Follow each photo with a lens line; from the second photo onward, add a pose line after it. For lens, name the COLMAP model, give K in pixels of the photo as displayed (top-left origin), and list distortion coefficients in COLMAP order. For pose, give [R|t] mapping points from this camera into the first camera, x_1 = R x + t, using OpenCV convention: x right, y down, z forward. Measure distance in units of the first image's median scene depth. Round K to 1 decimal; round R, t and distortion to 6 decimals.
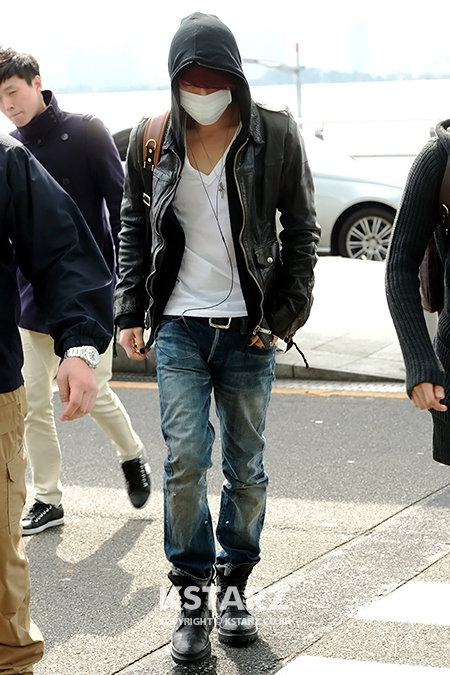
lens RADIAL K [[1748.1, 0, 225.0], [0, 1748.1, 337.5], [0, 0, 1]] dist [0.513593, -38.447937]
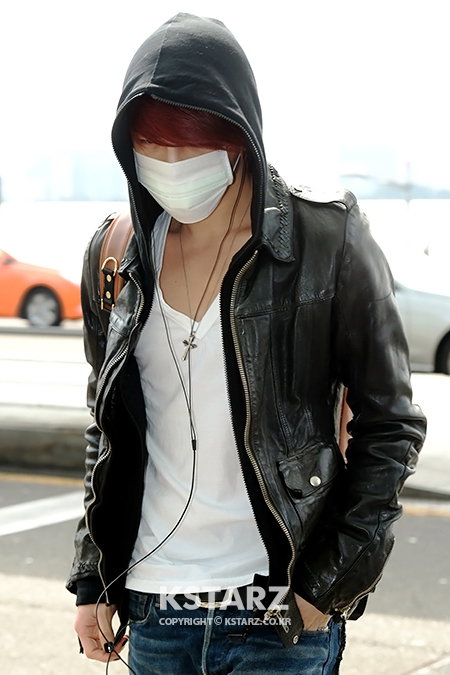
lens RADIAL K [[1748.1, 0, 225.0], [0, 1748.1, 337.5], [0, 0, 1]] dist [0.513593, -38.447937]
pose [[0.996124, 0.015134, -0.086647, 0.045721], [-0.023162, 0.995452, -0.092411, -0.038884], [0.084854, 0.094060, 0.991944, 0.473191]]
